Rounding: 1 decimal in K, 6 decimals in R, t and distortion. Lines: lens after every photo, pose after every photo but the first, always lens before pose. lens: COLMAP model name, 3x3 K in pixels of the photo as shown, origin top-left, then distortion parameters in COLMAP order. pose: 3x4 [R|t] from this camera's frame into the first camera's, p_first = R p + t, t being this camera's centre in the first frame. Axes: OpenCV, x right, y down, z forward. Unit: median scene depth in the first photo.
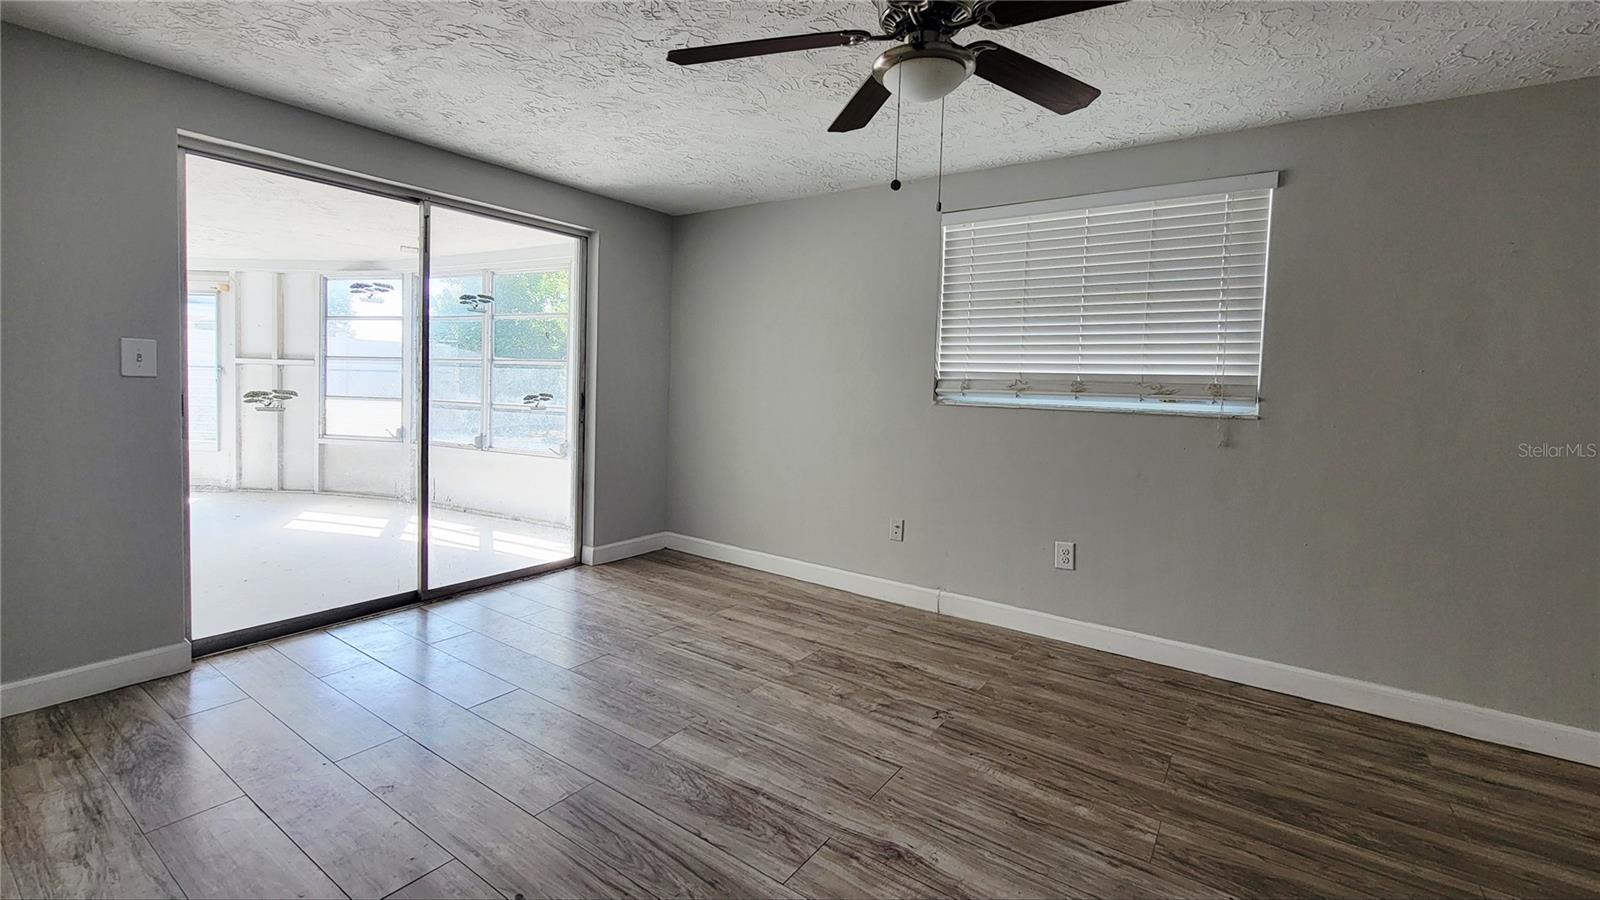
lens RADIAL K [[656.6, 0, 827.4], [0, 656.6, 402.1], [0, 0, 1]] dist [-0.007402, 0.003283]
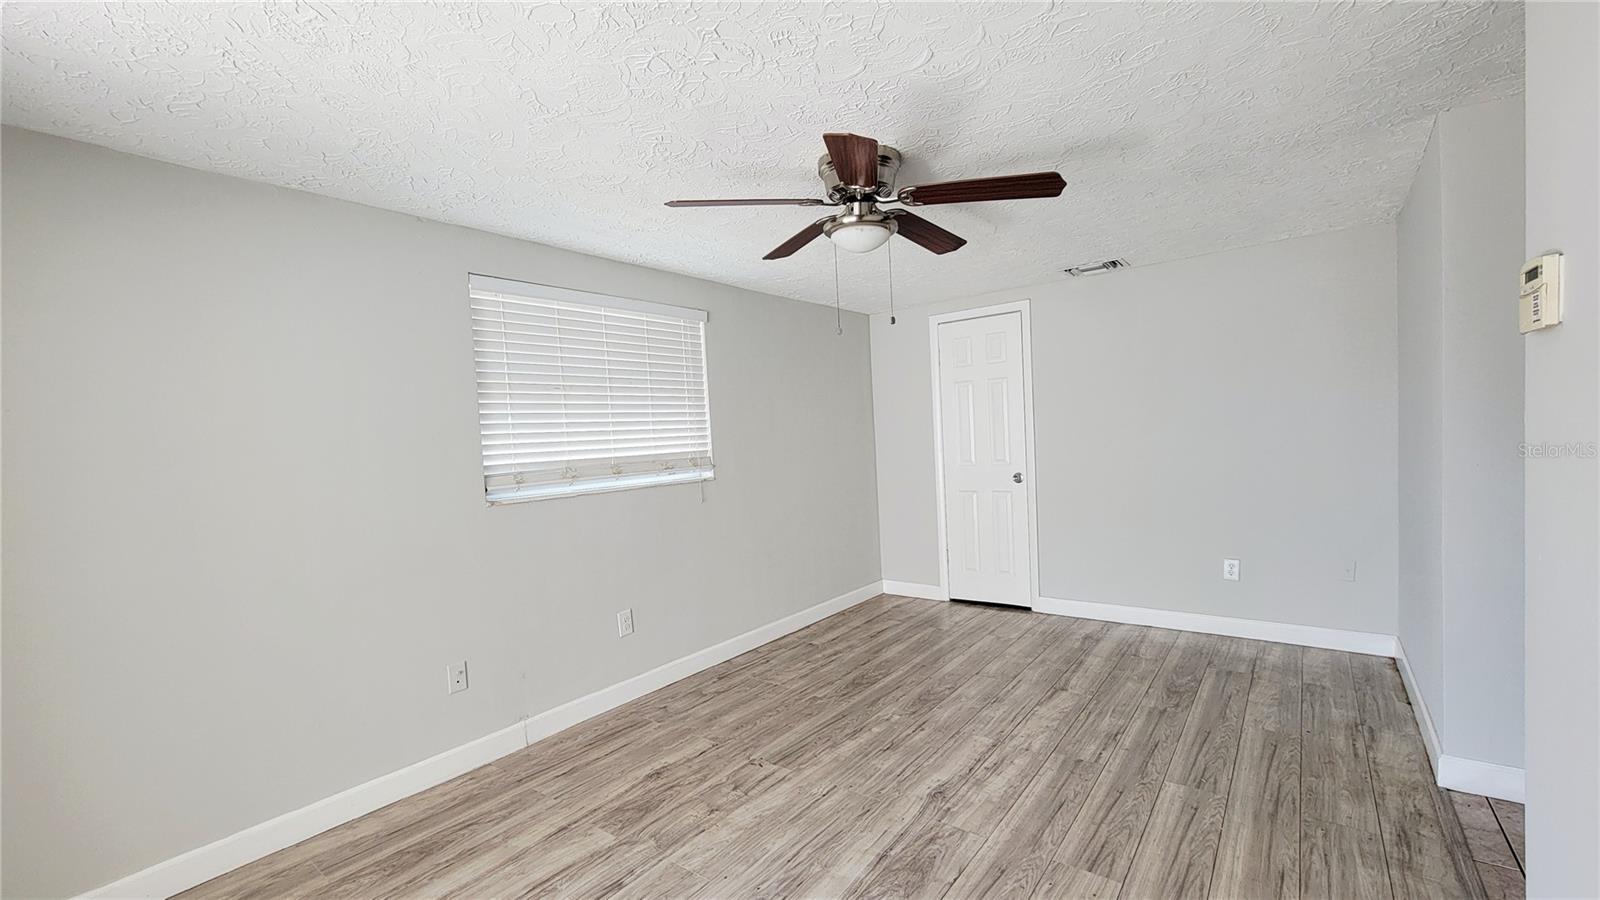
lens RADIAL K [[656.6, 0, 801.8], [0, 656.6, 463.5], [0, 0, 1]] dist [-0.007402, 0.003283]
pose [[0.082792, -0.072657, 0.993915, -0.780715], [0.084970, 0.994222, 0.065602, -0.088873], [-0.992938, 0.079022, 0.088487, 0.673300]]
